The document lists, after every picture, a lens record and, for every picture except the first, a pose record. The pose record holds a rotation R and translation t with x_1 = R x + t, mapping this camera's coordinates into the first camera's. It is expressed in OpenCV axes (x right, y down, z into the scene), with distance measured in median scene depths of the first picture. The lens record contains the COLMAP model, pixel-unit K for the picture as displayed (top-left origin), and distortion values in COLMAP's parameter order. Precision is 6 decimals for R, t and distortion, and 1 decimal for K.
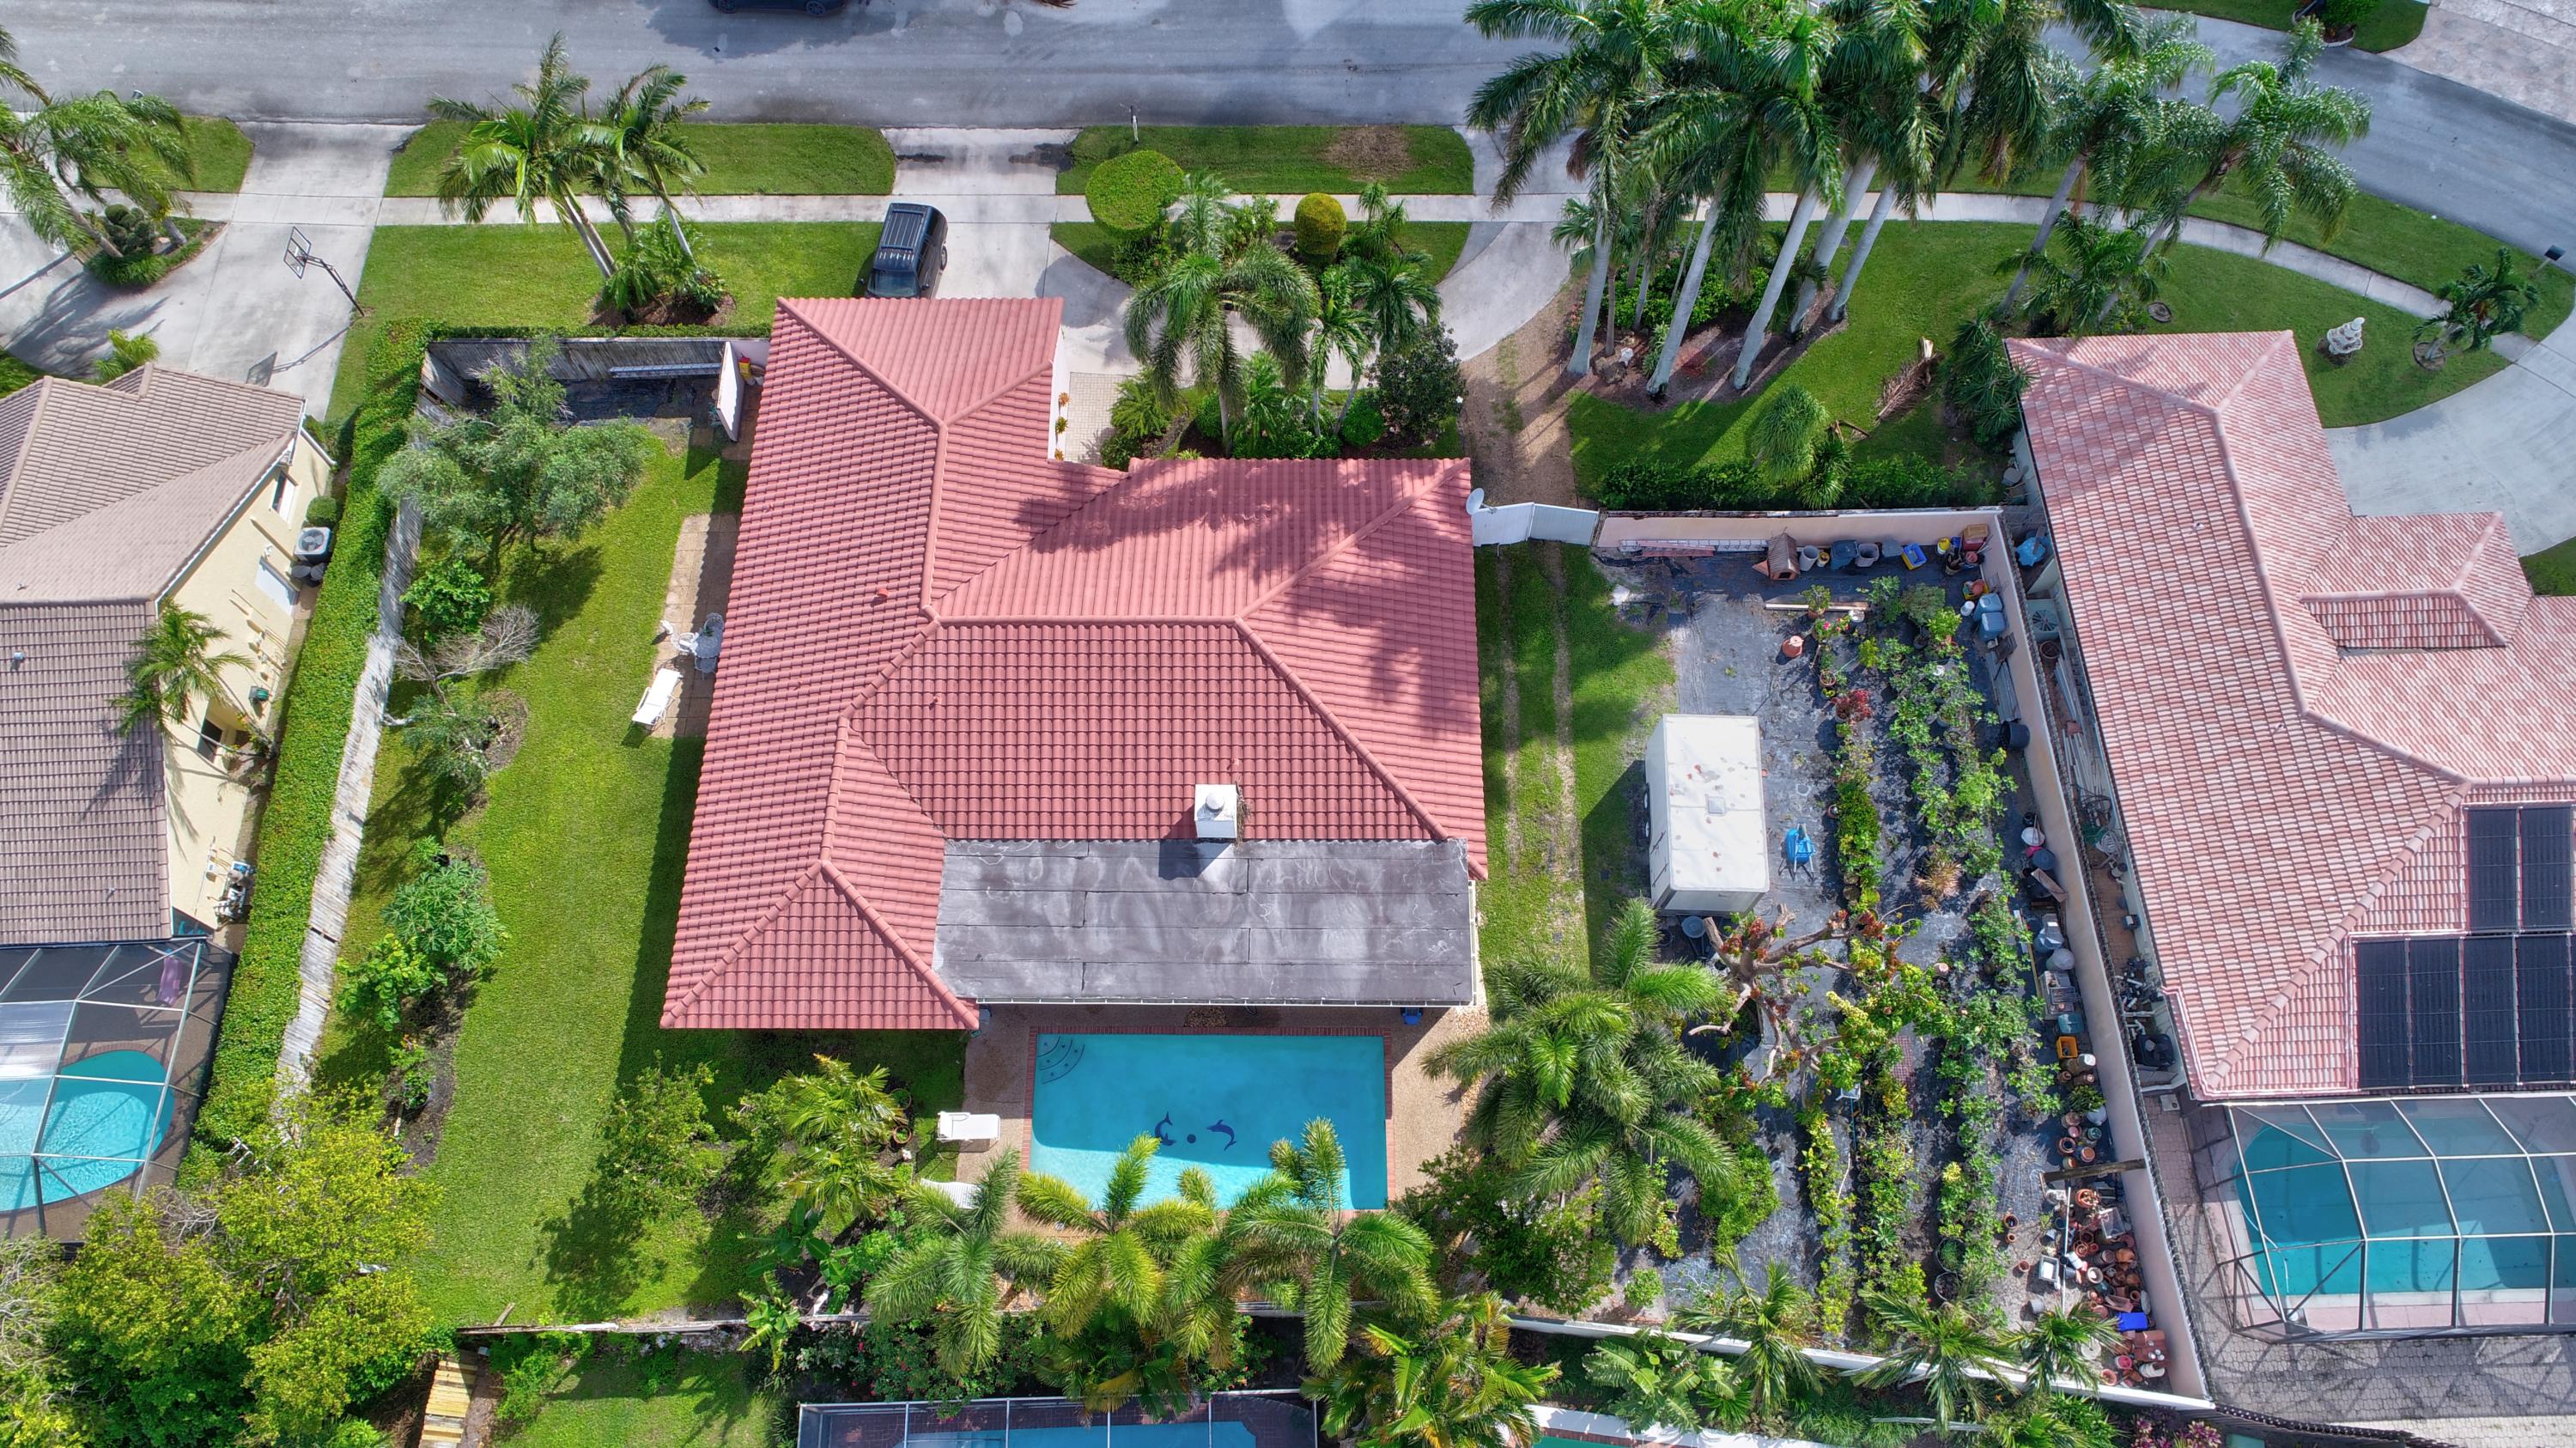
lens RADIAL K [[1722.7, 0, 1288.0], [0, 1722.7, 724.0], [0, 0, 1]] dist [-0.002001, 0.003643]
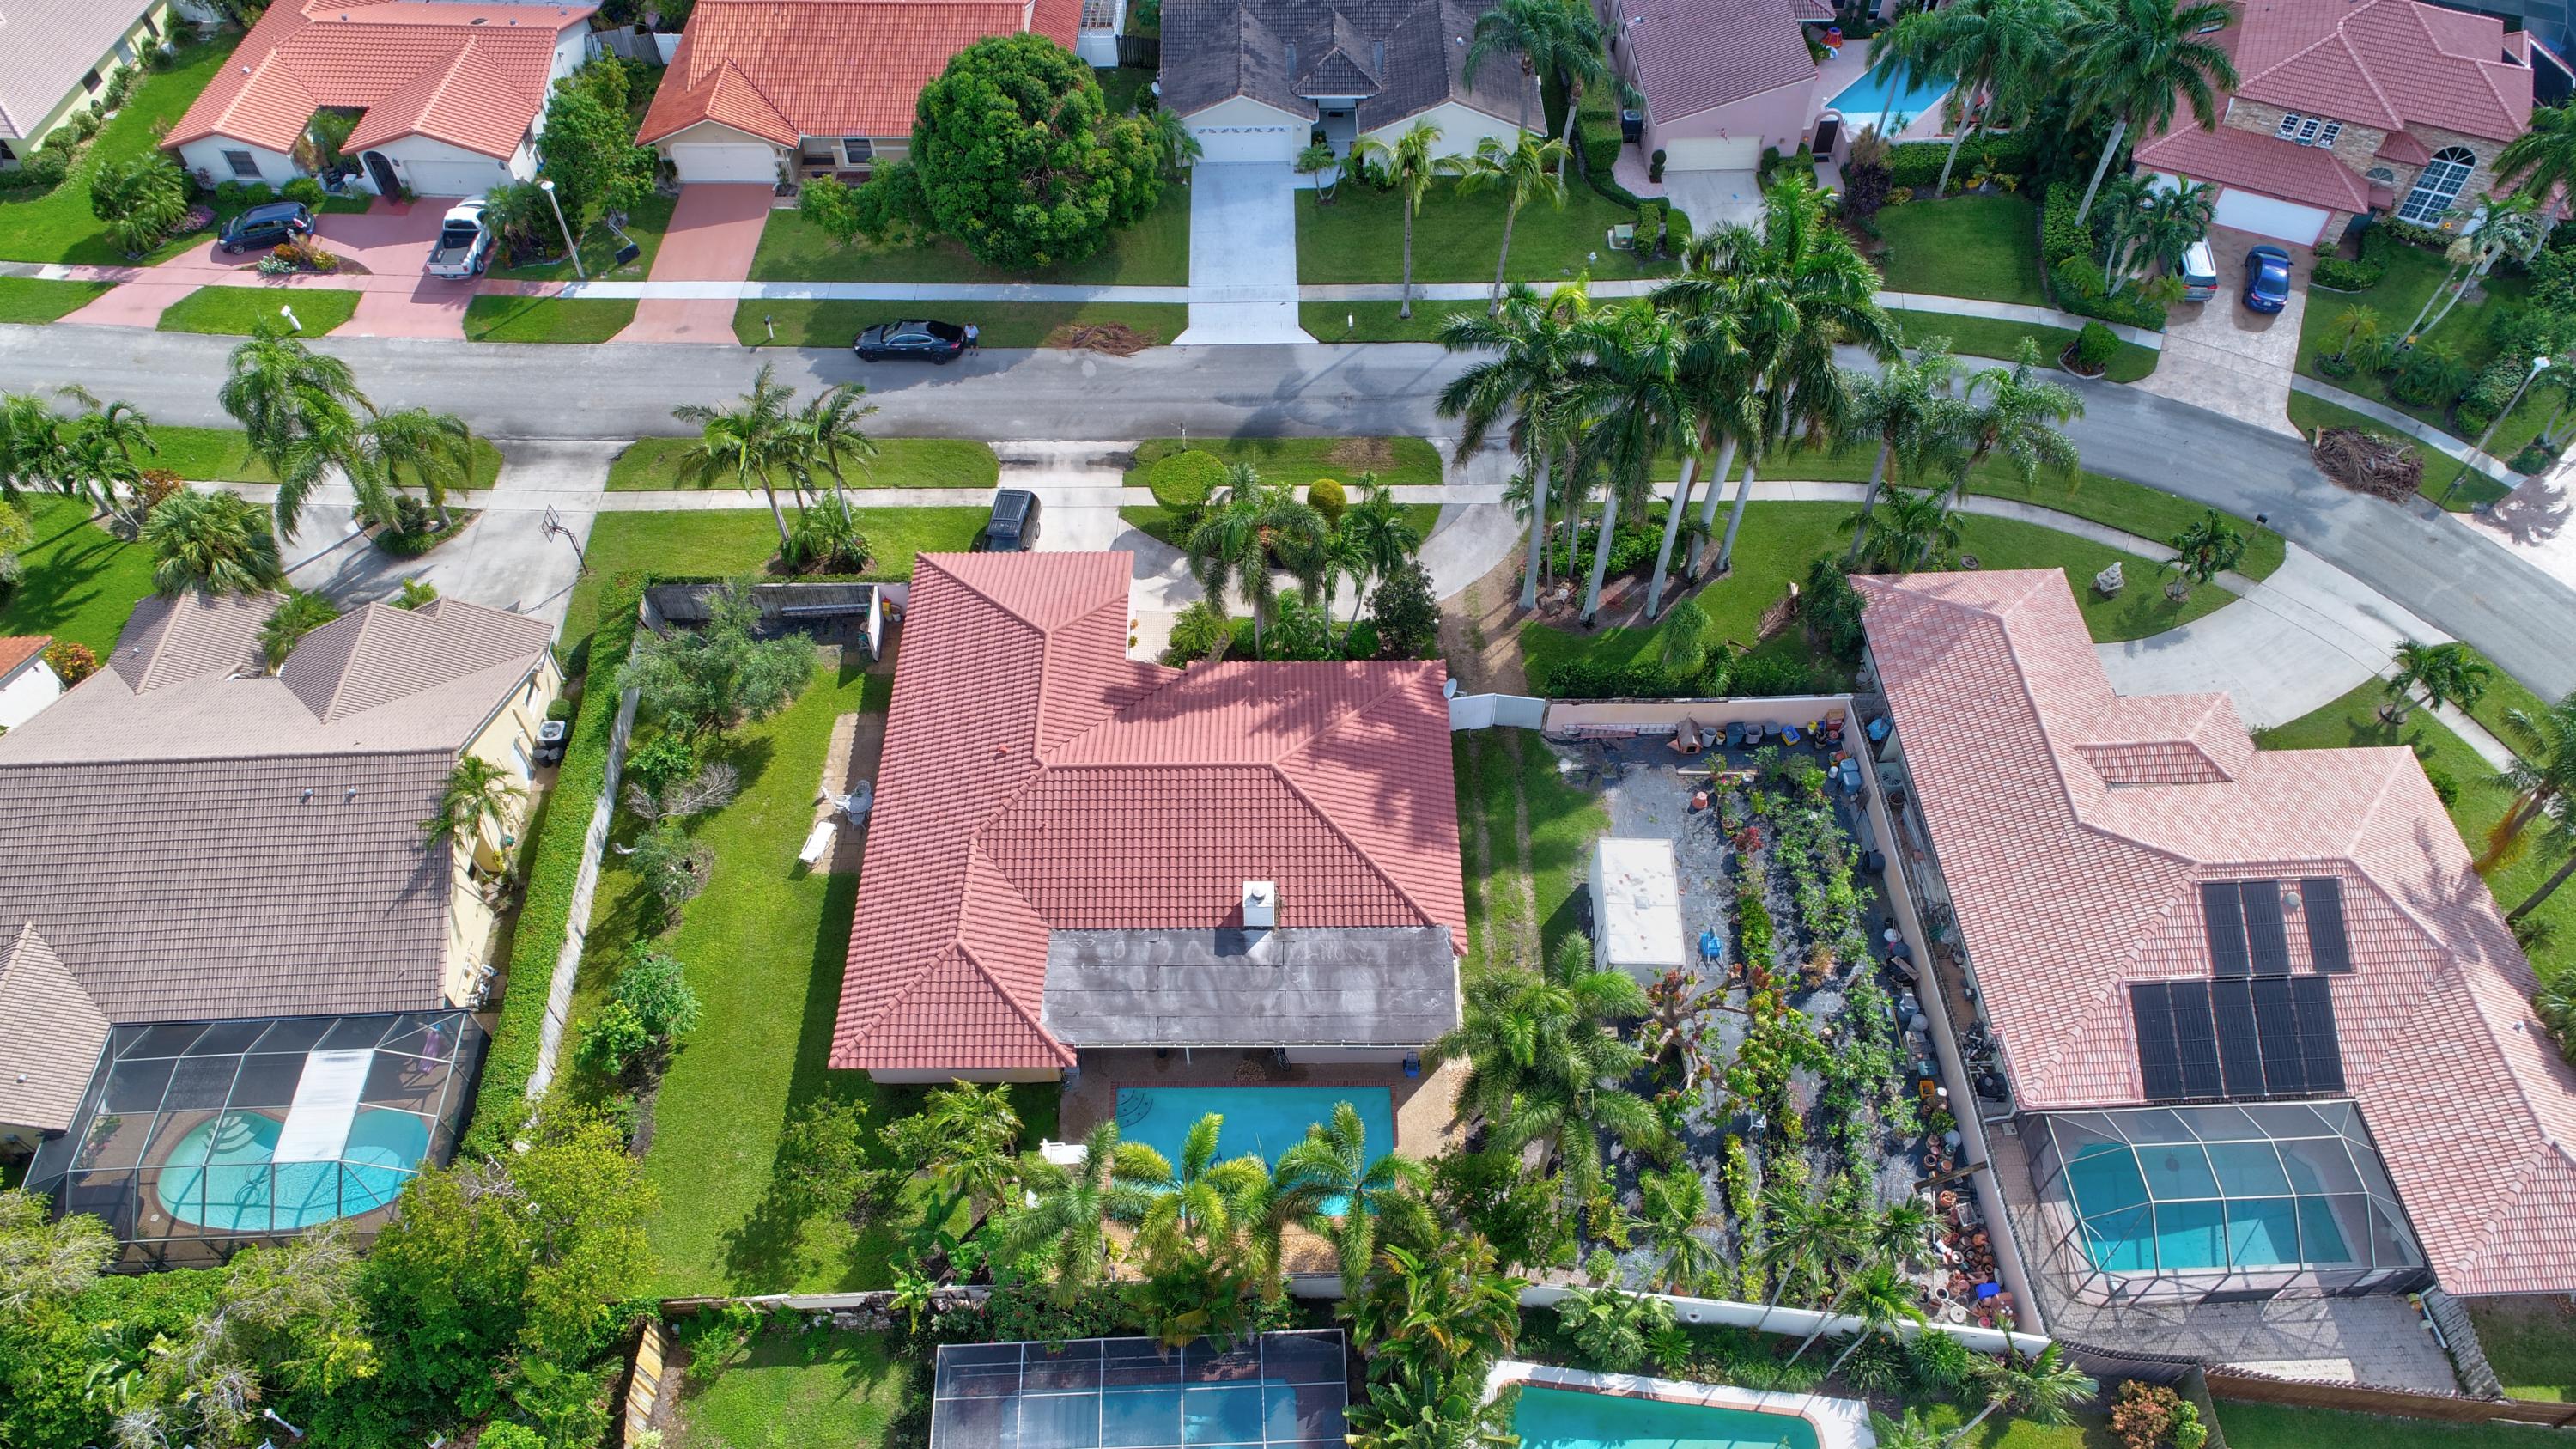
lens RADIAL K [[1722.8, 0, 1288.0], [0, 1722.8, 724.5], [0, 0, 1]] dist [-0.002001, 0.003643]
pose [[0.999930, -0.006244, 0.010077, -0.030564], [0.008335, 0.974752, -0.223134, 0.201623], [-0.008430, 0.223203, 0.974736, -0.291704]]
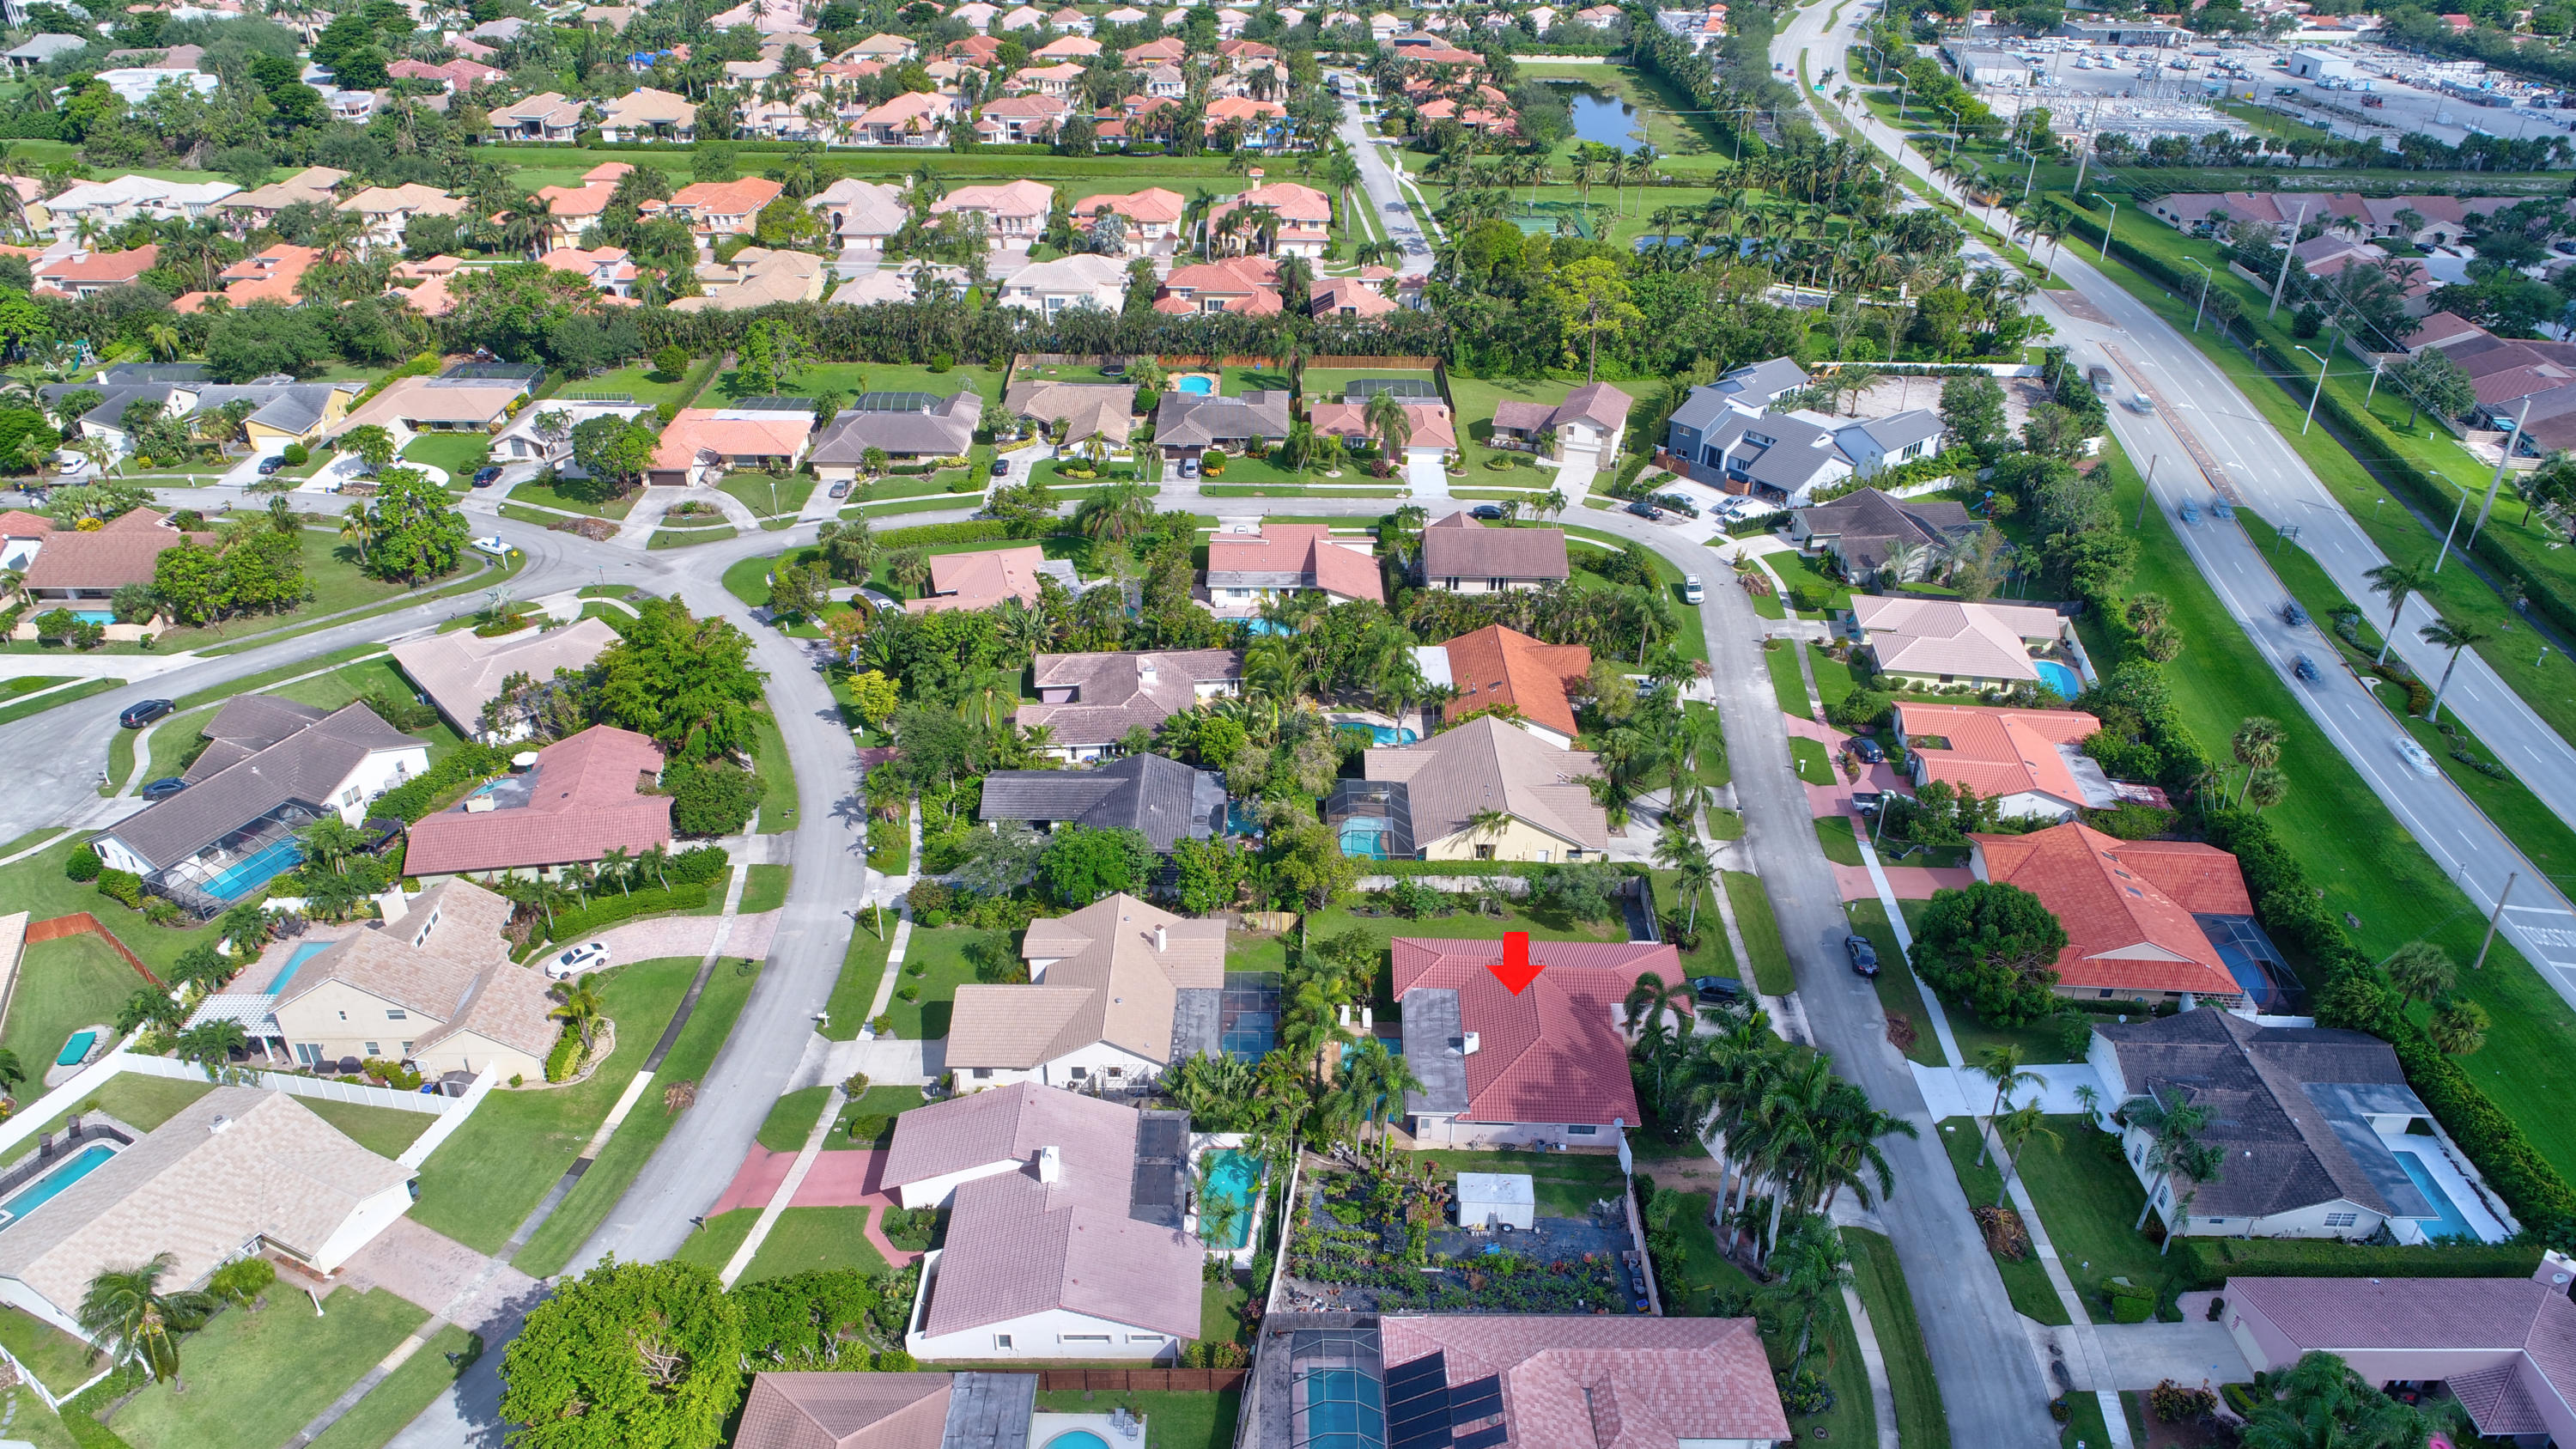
lens RADIAL K [[1722.8, 0, 1288.0], [0, 1722.8, 724.5], [0, 0, 1]] dist [-0.002001, 0.003643]
pose [[-0.022207, 0.505626, -0.862467, 2.059341], [-0.912071, 0.343048, 0.224598, -0.471235], [0.409430, 0.791618, 0.453549, -0.792055]]
